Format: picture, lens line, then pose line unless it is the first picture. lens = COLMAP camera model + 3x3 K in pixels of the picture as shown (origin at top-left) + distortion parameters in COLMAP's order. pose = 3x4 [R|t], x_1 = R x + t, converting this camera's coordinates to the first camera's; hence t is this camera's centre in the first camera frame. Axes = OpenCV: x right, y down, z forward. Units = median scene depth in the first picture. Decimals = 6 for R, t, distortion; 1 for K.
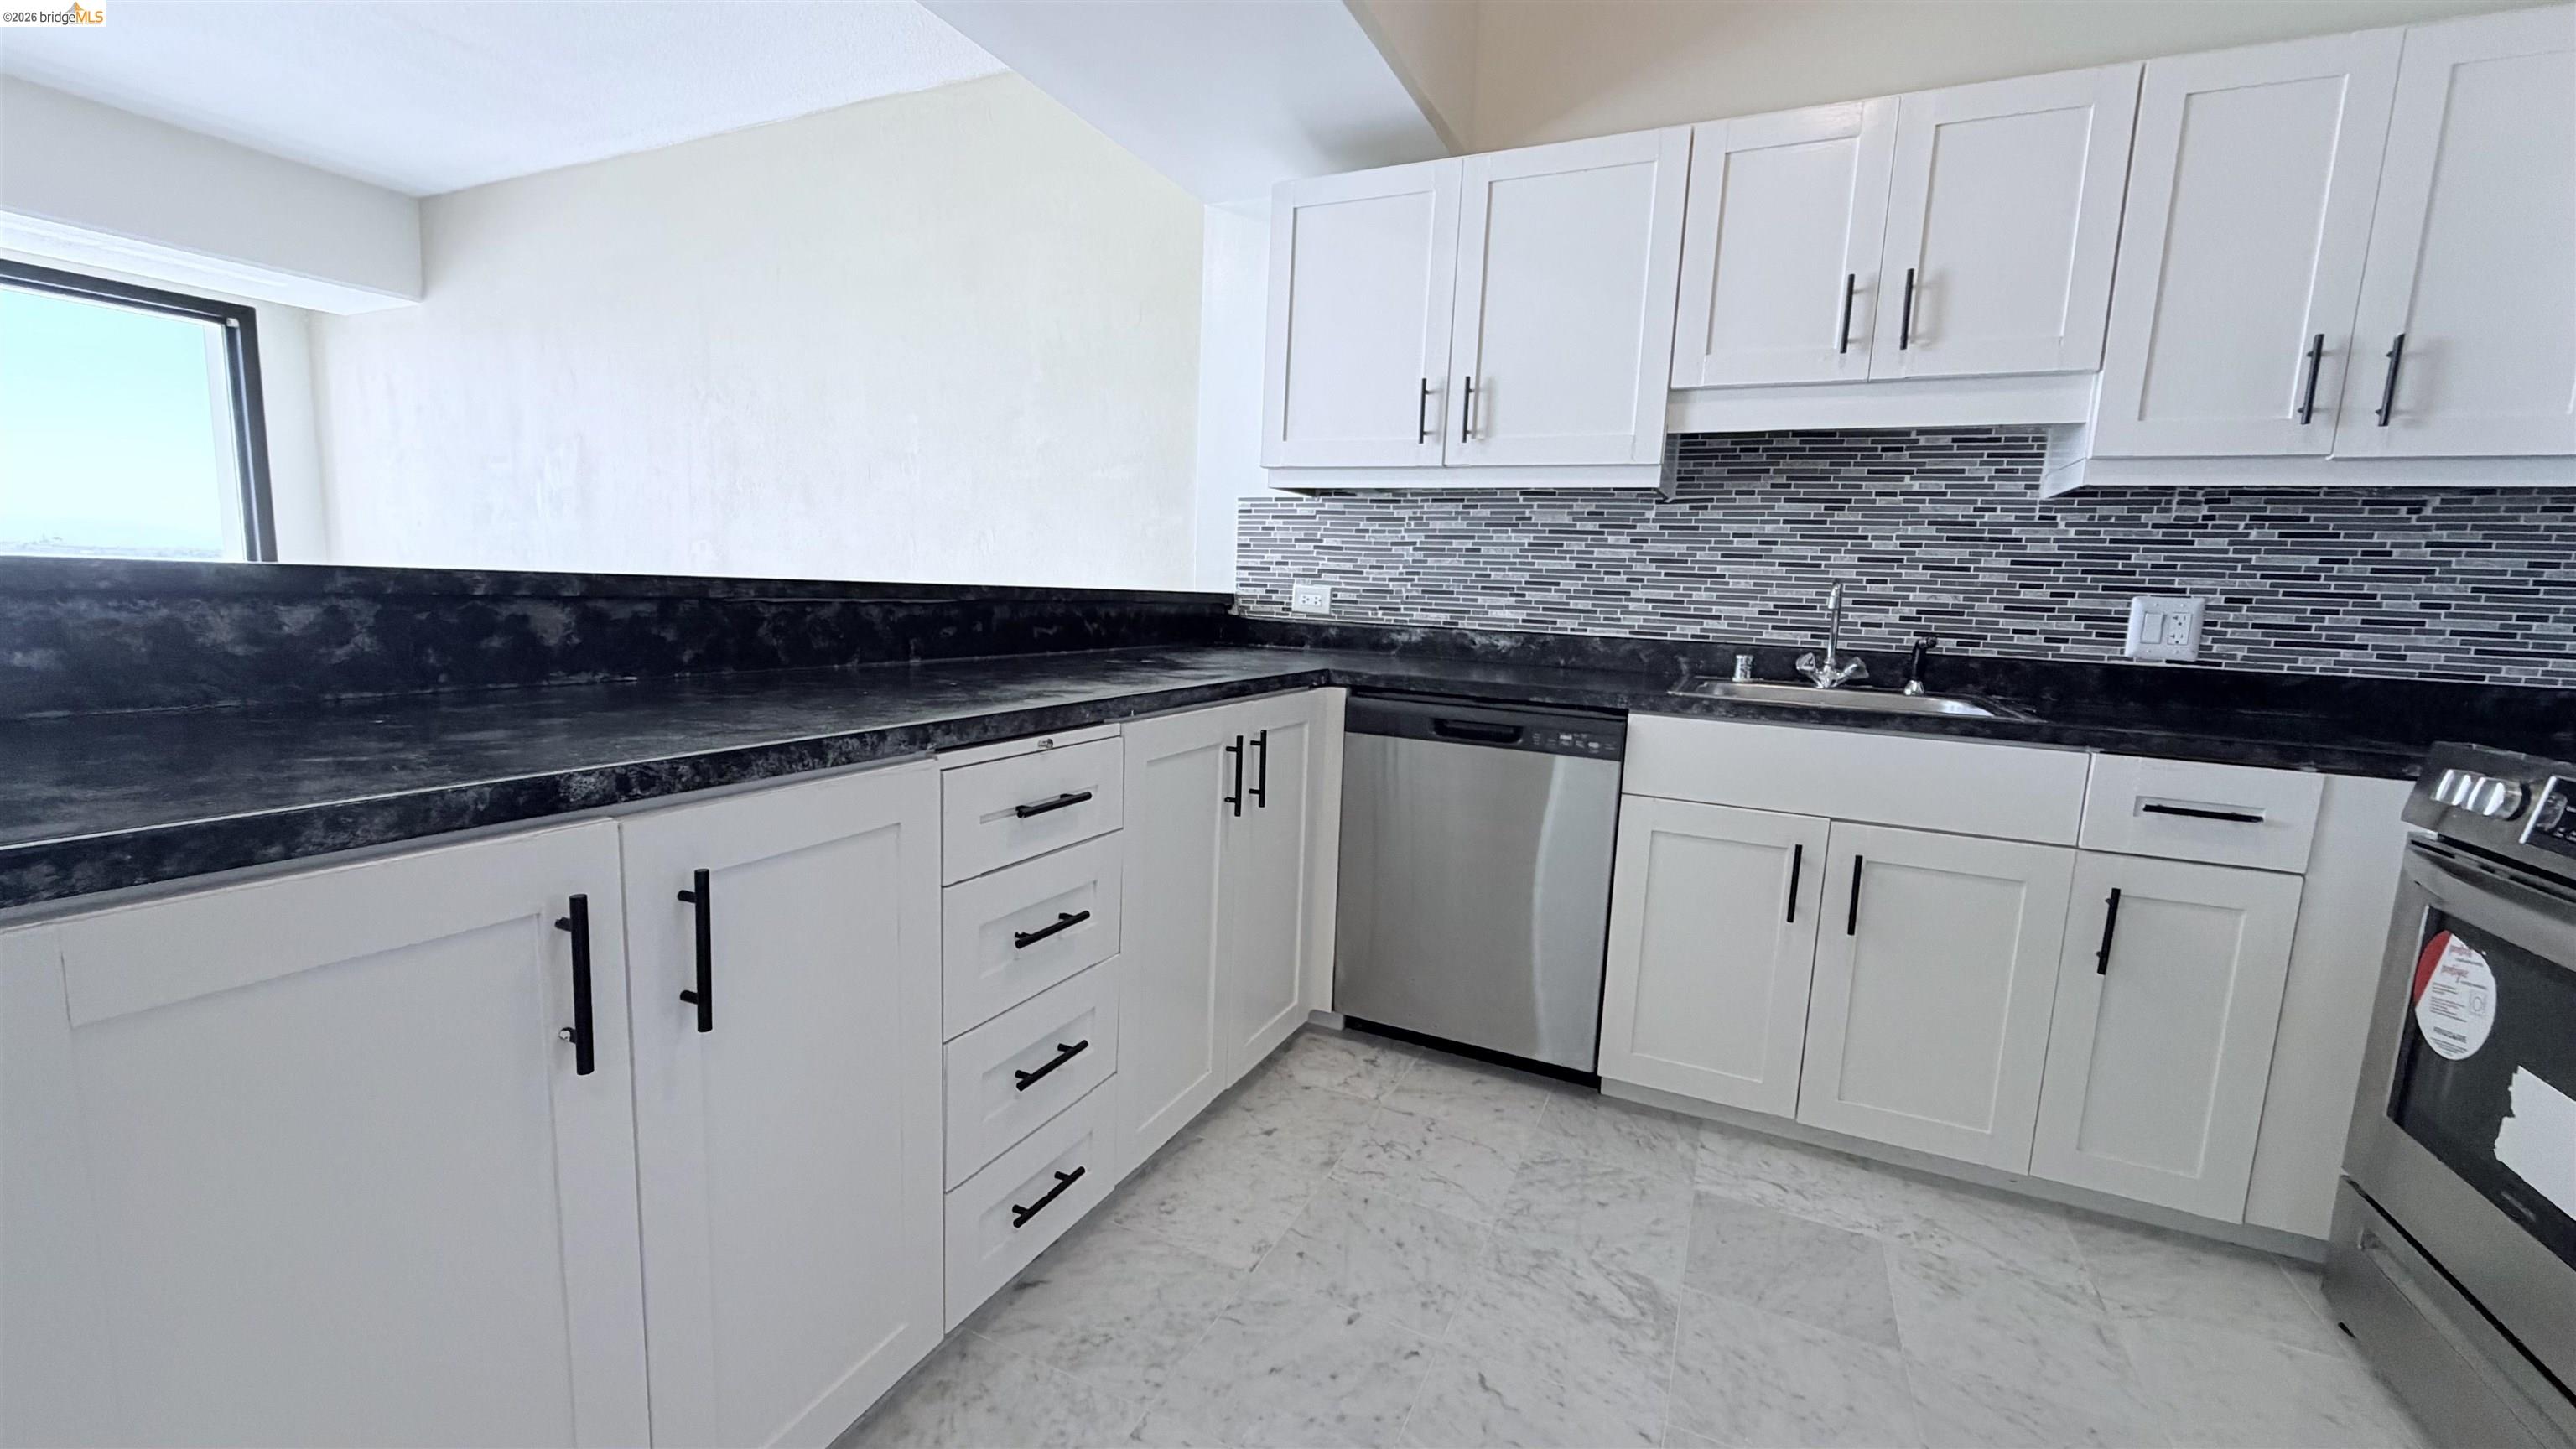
lens RADIAL K [[1023.6, 0, 1280.5], [0, 1023.6, 724.3], [0, 0, 1]] dist [0.001161, 0.000218]
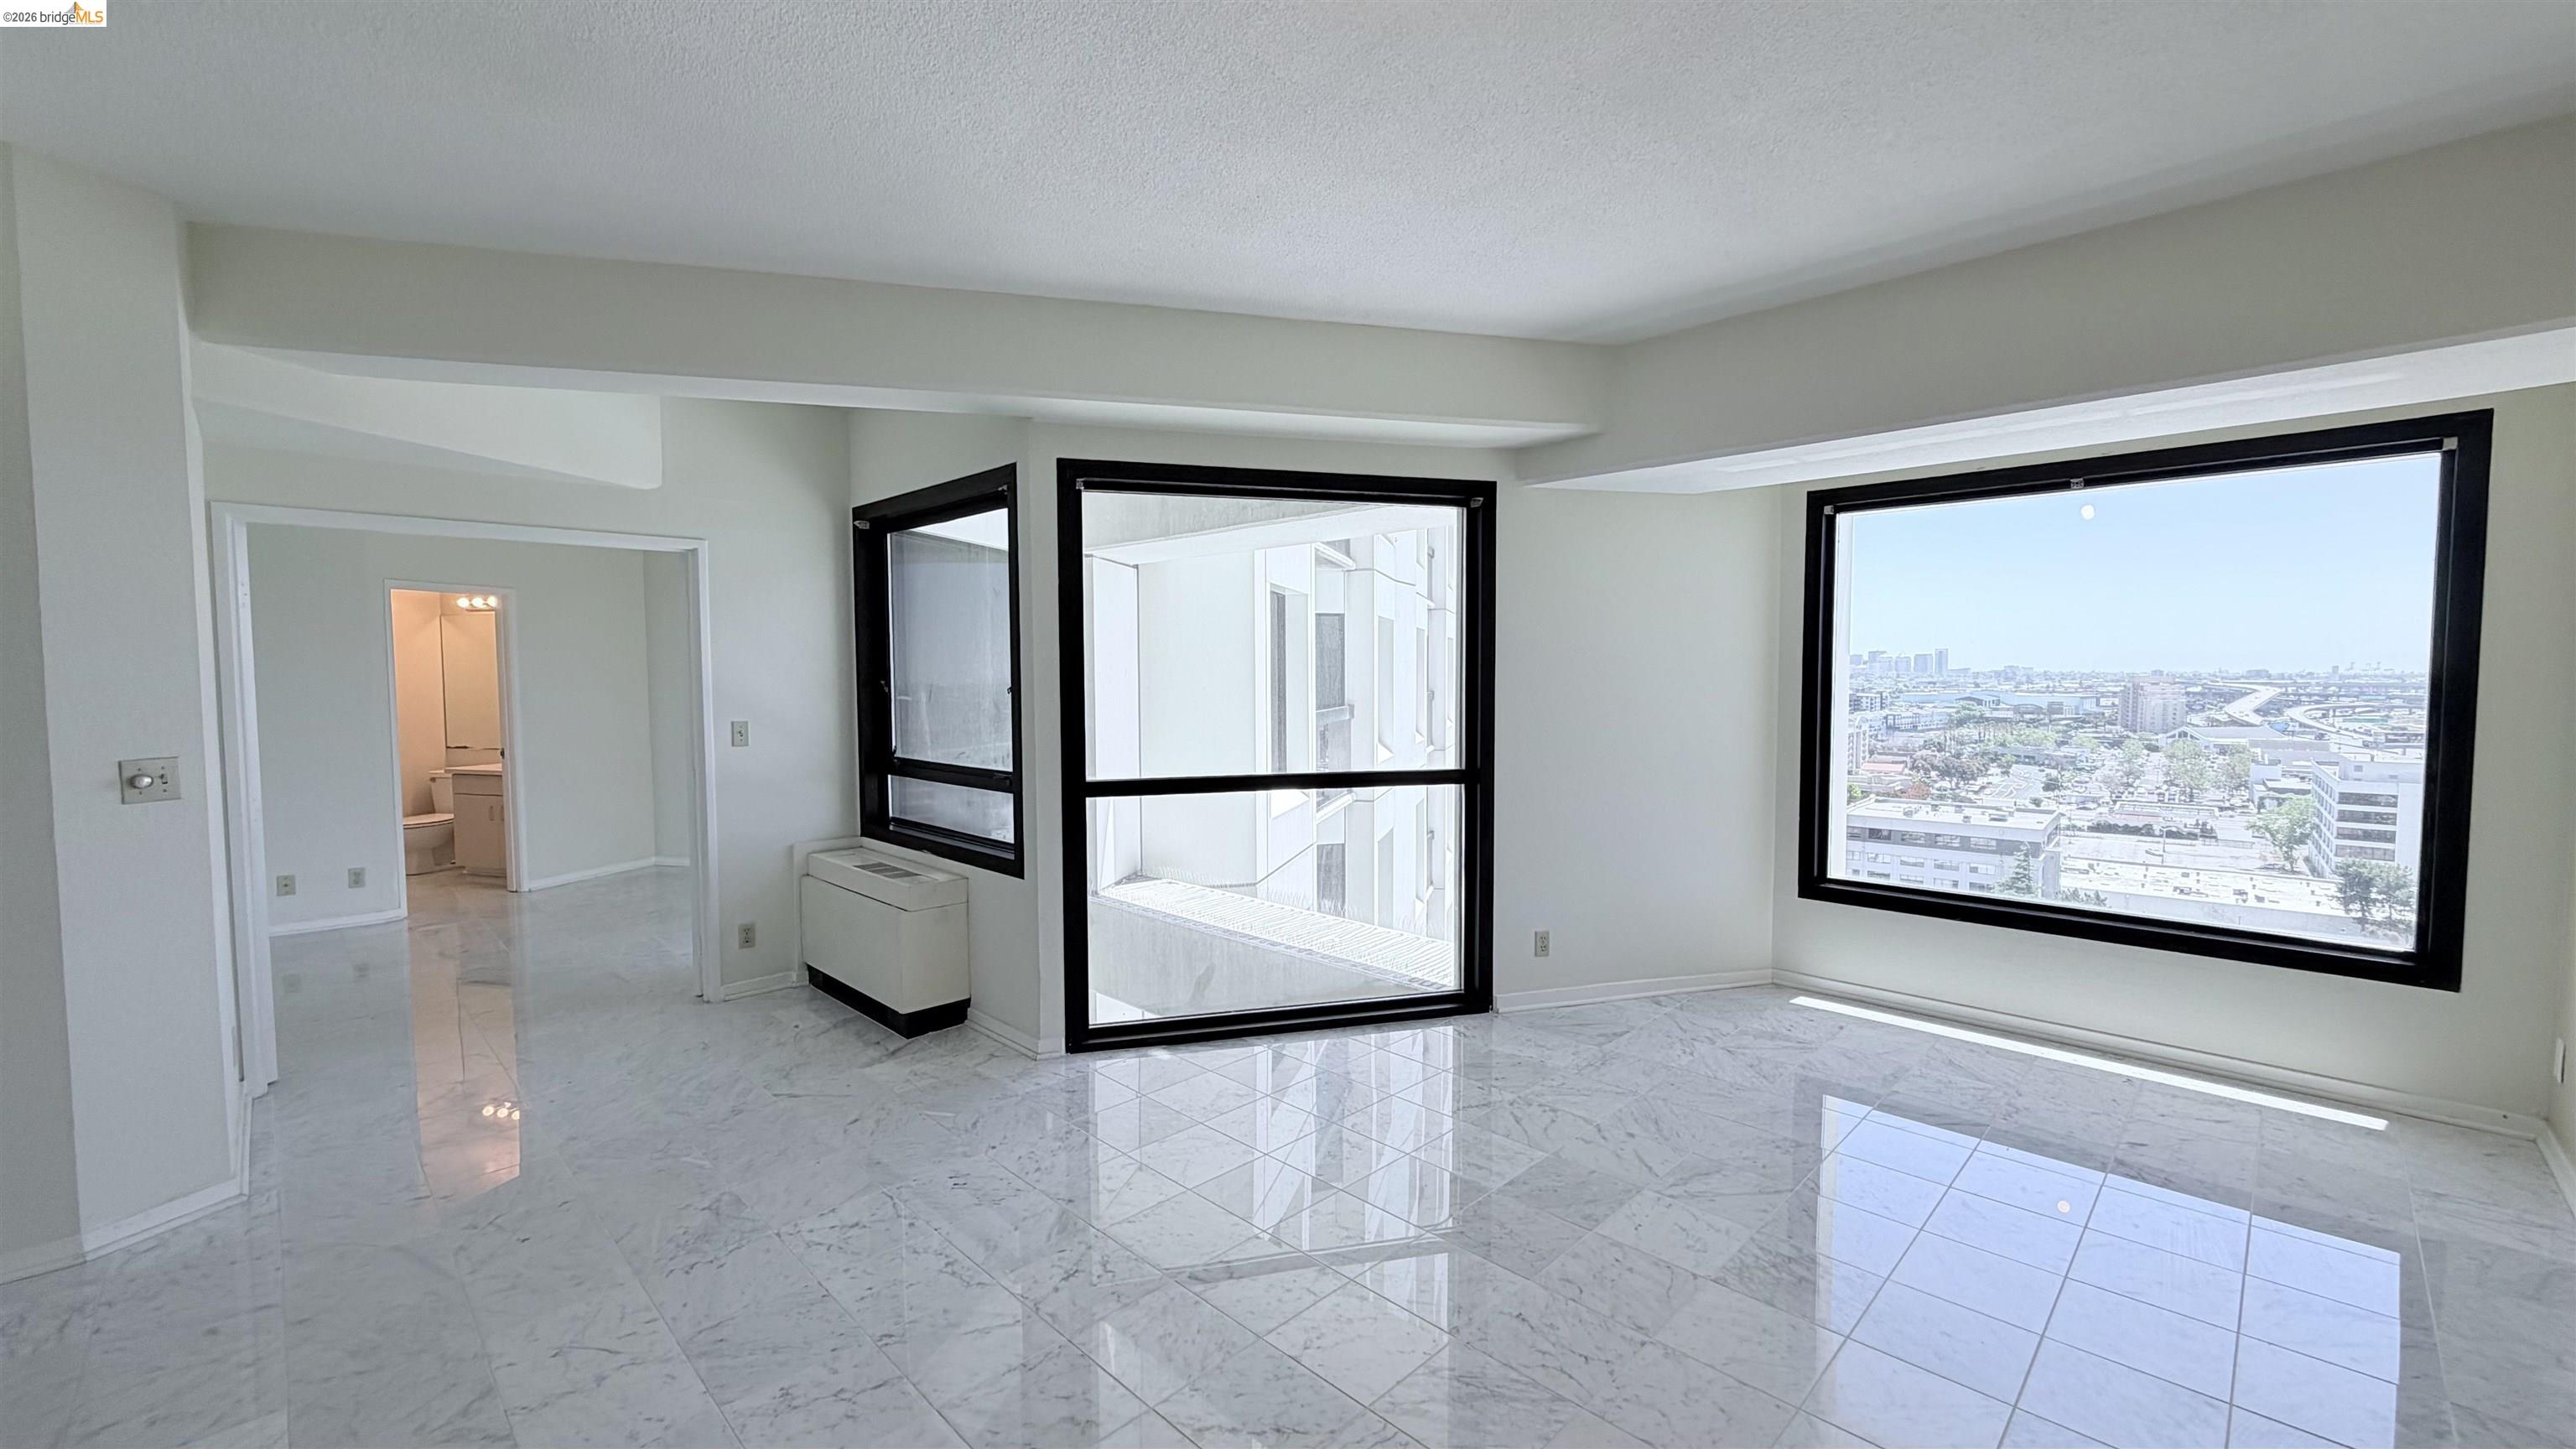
lens RADIAL K [[1023.6, 0, 1280.5], [0, 1023.6, 724.3], [0, 0, 1]] dist [0.001161, 0.000218]
pose [[-0.341467, 0.011741, -0.939821, -0.347541], [-0.136274, 0.988738, 0.061864, -0.306692], [0.929962, 0.149197, -0.336021, 1.074448]]
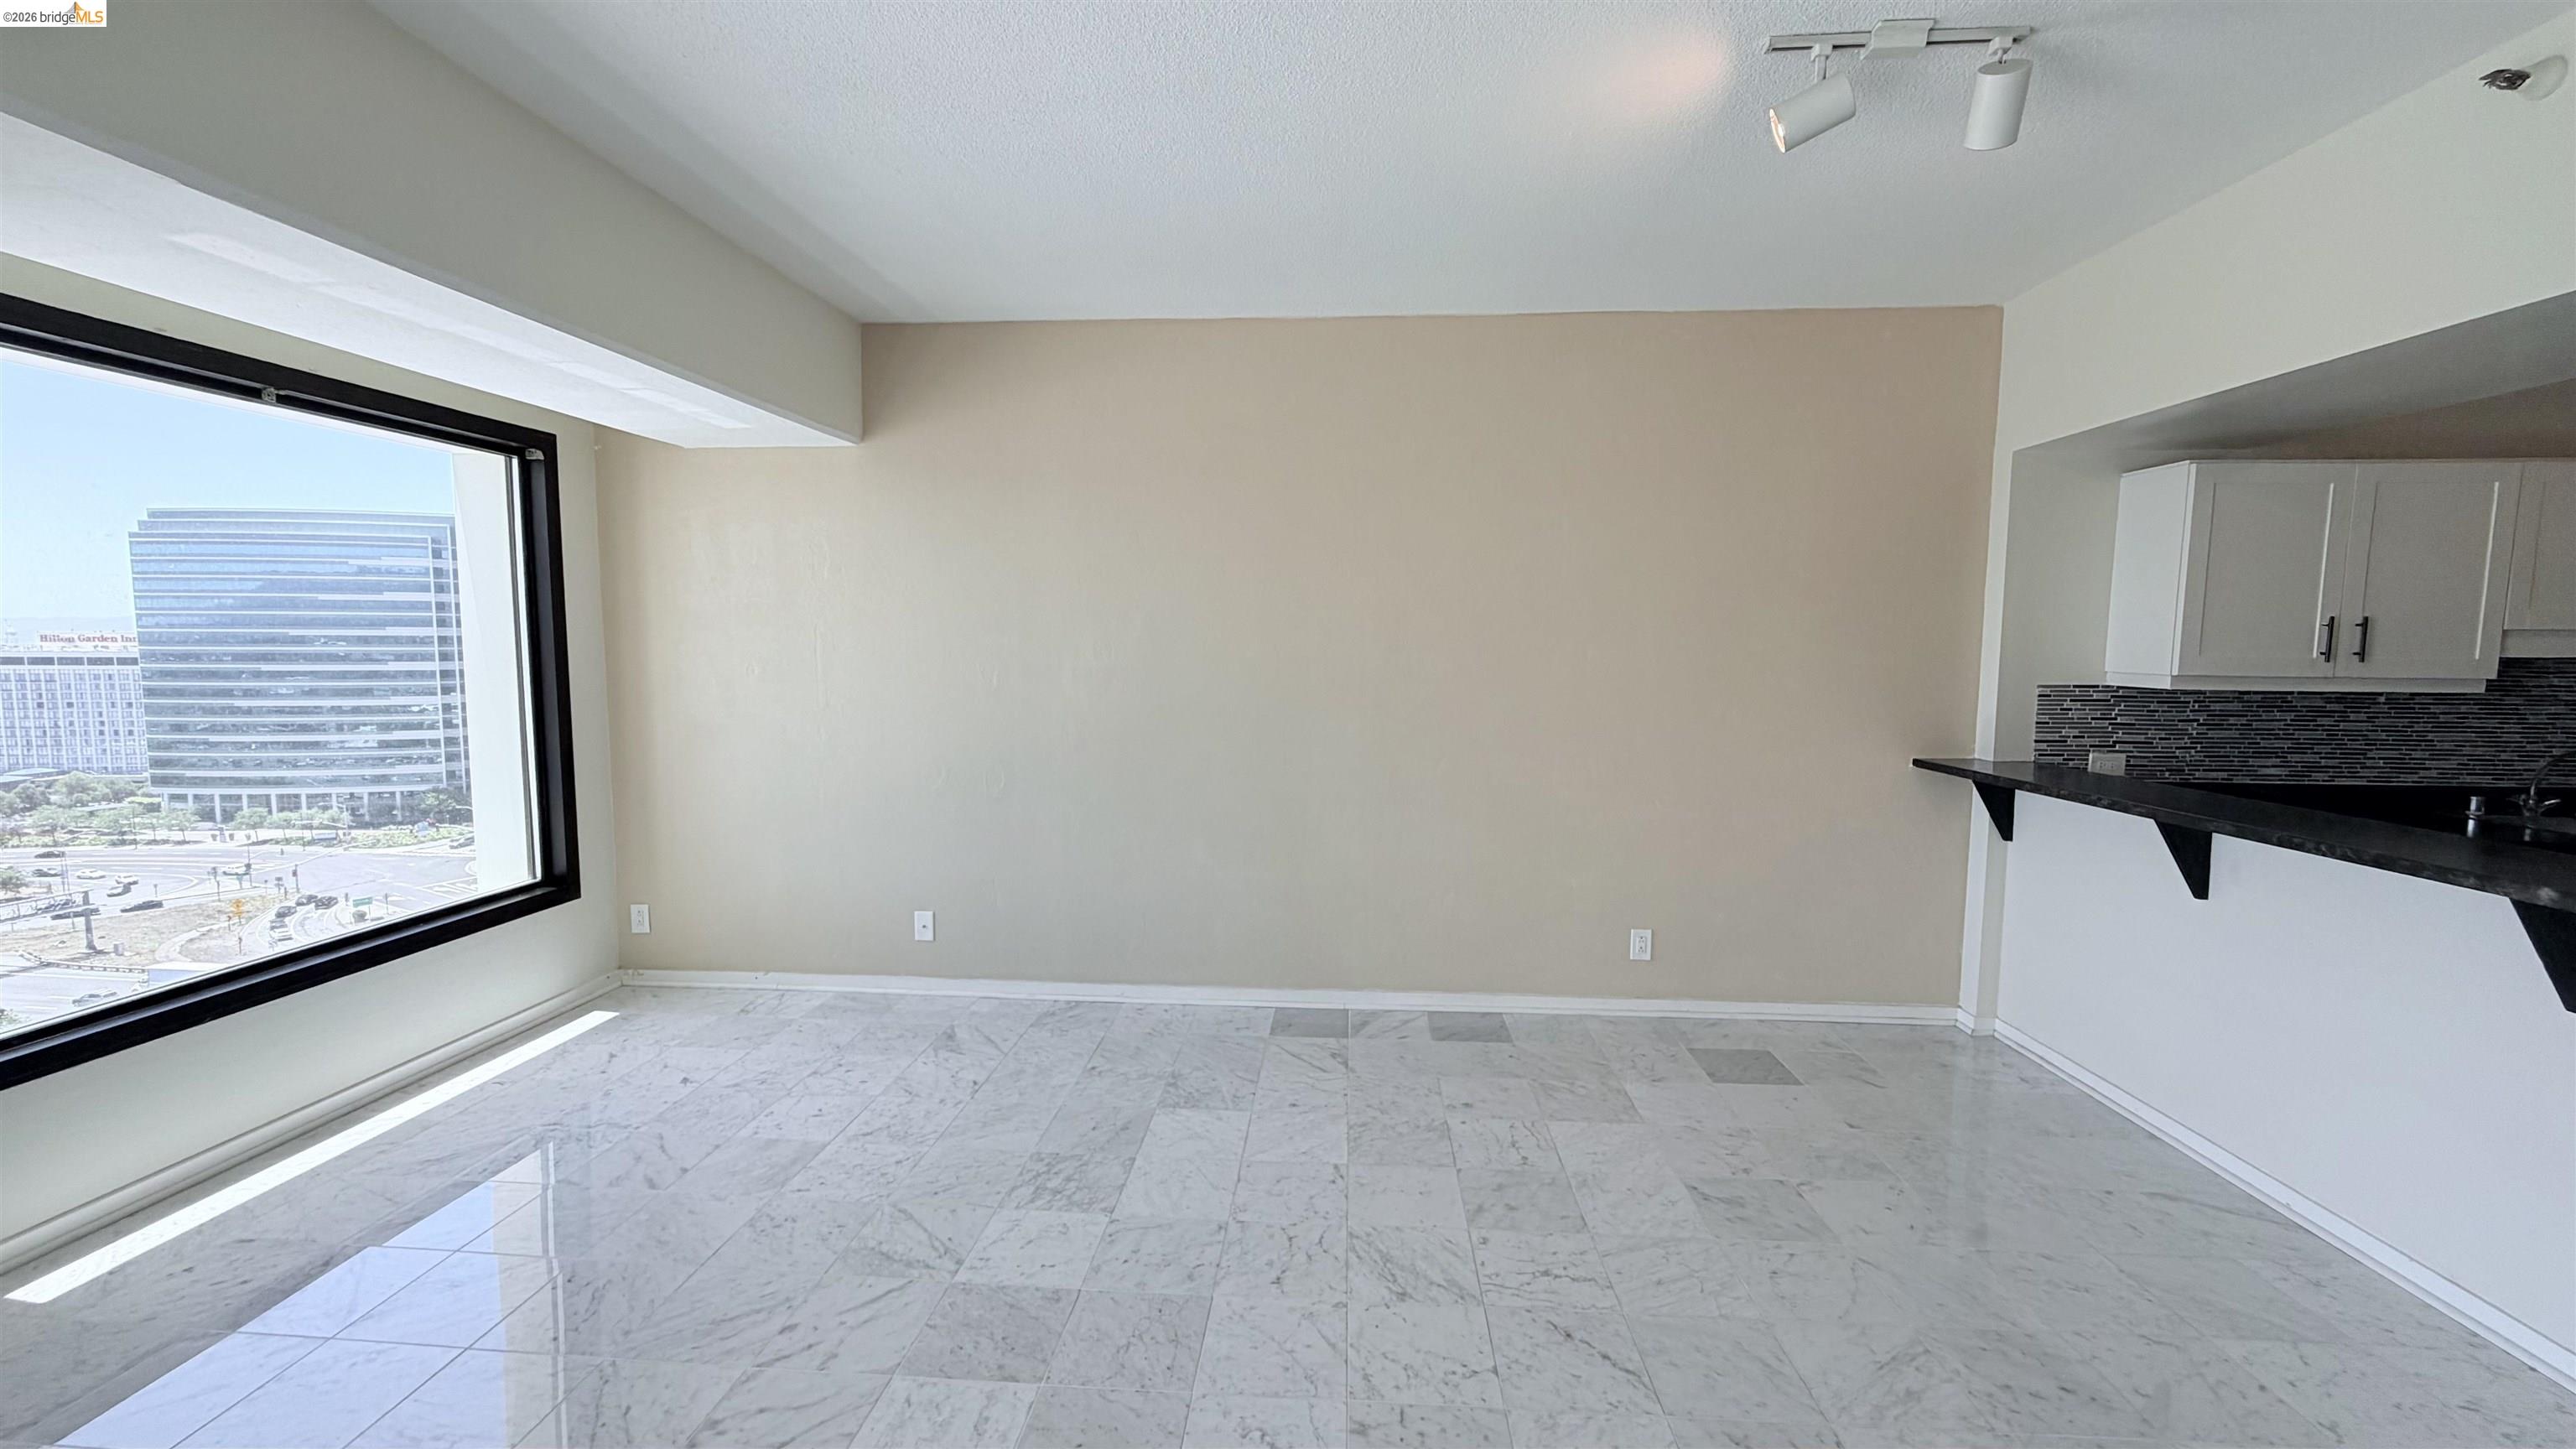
lens RADIAL K [[1023.6, 0, 1280.5], [0, 1023.6, 724.3], [0, 0, 1]] dist [0.001161, 0.000218]
pose [[0.931877, -0.064199, 0.357050, -1.498367], [0.080445, 0.996282, -0.030821, -0.236512], [-0.353744, 0.057444, 0.933577, 0.200762]]
